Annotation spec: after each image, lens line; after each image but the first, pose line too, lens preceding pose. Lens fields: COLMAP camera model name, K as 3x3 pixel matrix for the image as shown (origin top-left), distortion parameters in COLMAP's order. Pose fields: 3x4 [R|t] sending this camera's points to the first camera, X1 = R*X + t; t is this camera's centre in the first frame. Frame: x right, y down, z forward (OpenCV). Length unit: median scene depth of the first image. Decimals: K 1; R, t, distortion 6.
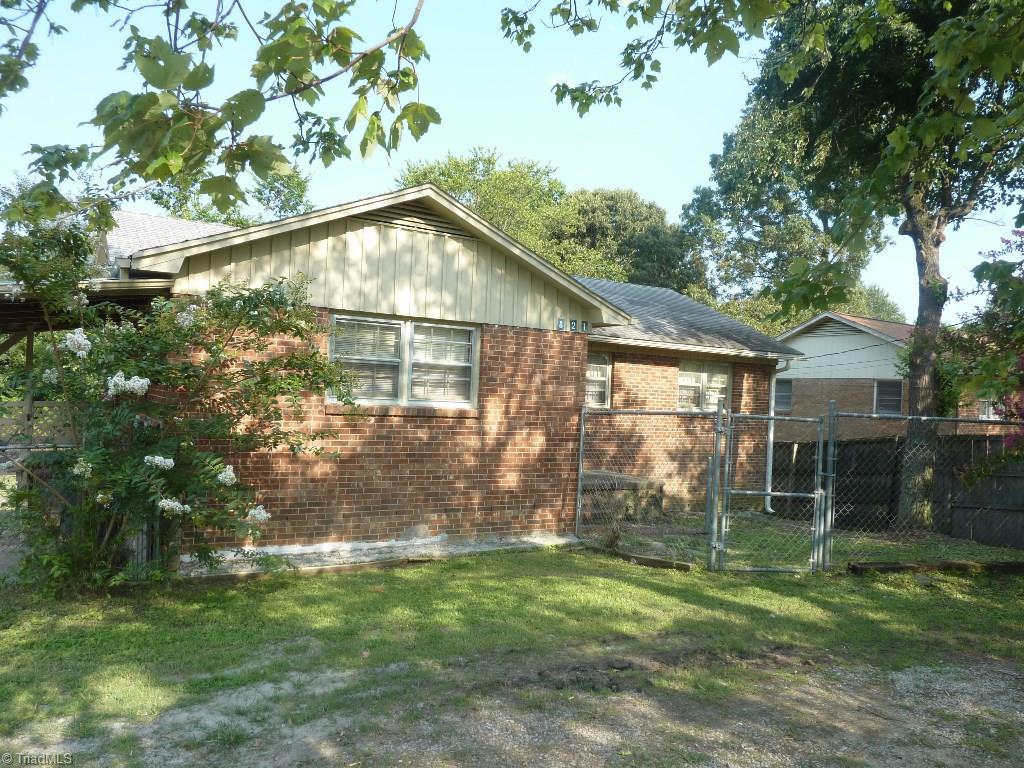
lens RADIAL K [[745.3, 0, 512.0], [0, 745.3, 384.0], [0, 0, 1]] dist [0.060023, -0.143043]
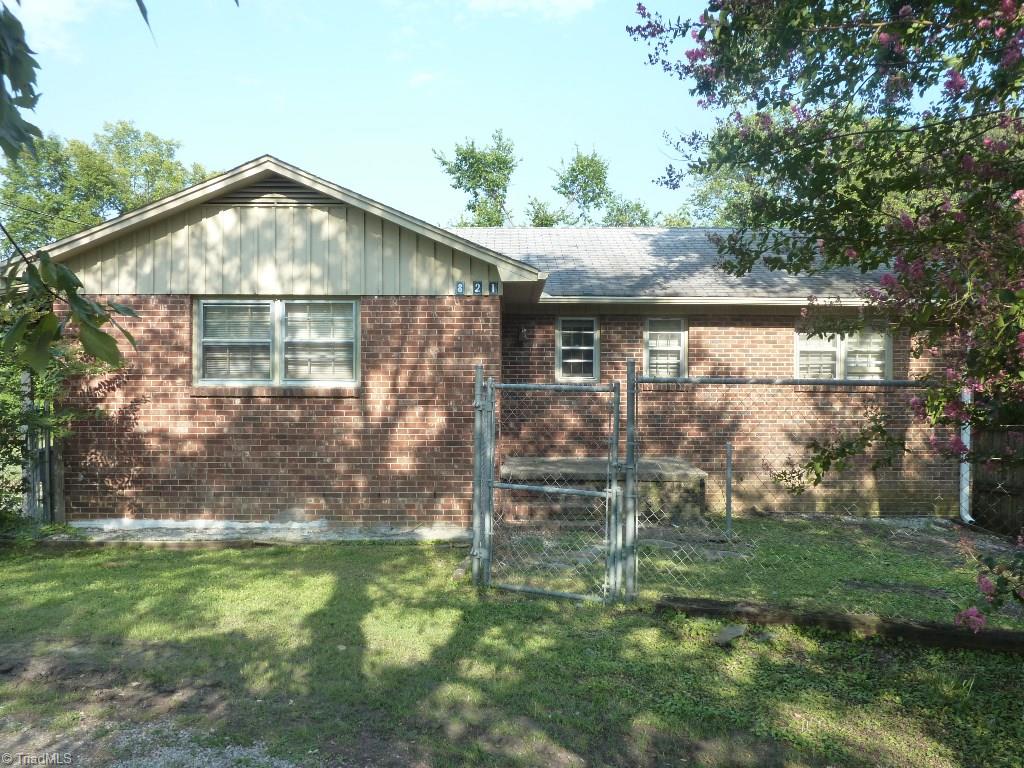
lens RADIAL K [[750.9, 0, 512.0], [0, 750.9, 384.0], [0, 0, 1]] dist [-0.009074, -0.006062]
pose [[0.866157, -0.031177, -0.498799, 0.603410], [0.040506, 0.999148, 0.007888, 0.030632], [0.498128, -0.027037, 0.866682, 0.295350]]
